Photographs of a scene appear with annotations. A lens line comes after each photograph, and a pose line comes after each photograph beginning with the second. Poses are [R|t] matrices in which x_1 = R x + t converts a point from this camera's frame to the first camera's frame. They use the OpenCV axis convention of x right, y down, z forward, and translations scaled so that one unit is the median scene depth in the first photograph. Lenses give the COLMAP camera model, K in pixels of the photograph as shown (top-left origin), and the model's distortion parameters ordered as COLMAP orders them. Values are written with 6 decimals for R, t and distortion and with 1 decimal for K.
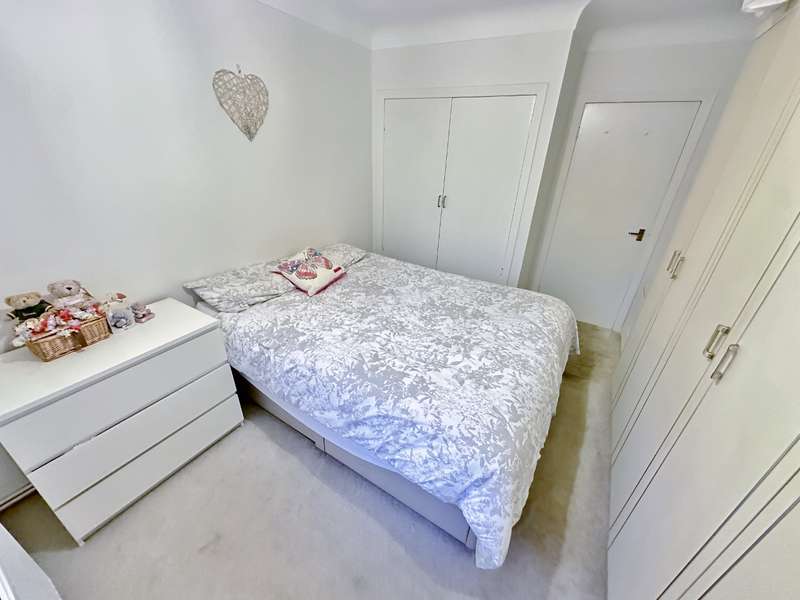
lens RADIAL K [[319.9, 0, 400.0], [0, 319.9, 300.0], [0, 0, 1]] dist [-0.000923, -0.000264]
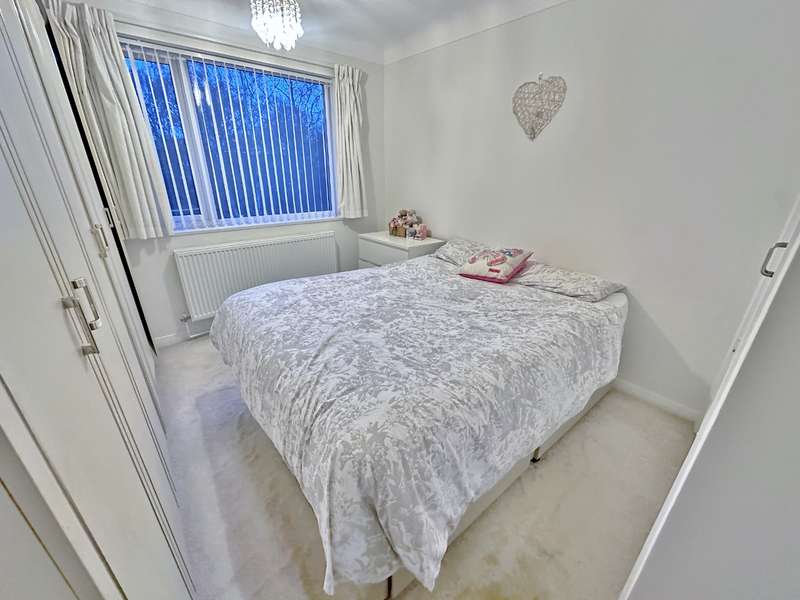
lens RADIAL K [[319.9, 0, 400.0], [0, 319.9, 300.0], [0, 0, 1]] dist [-0.000923, -0.000264]
pose [[-0.314074, 0.328378, -0.890800, 0.868566], [-0.442785, 0.779320, 0.443398, -0.374195], [0.839821, 0.533693, -0.099364, 1.069414]]
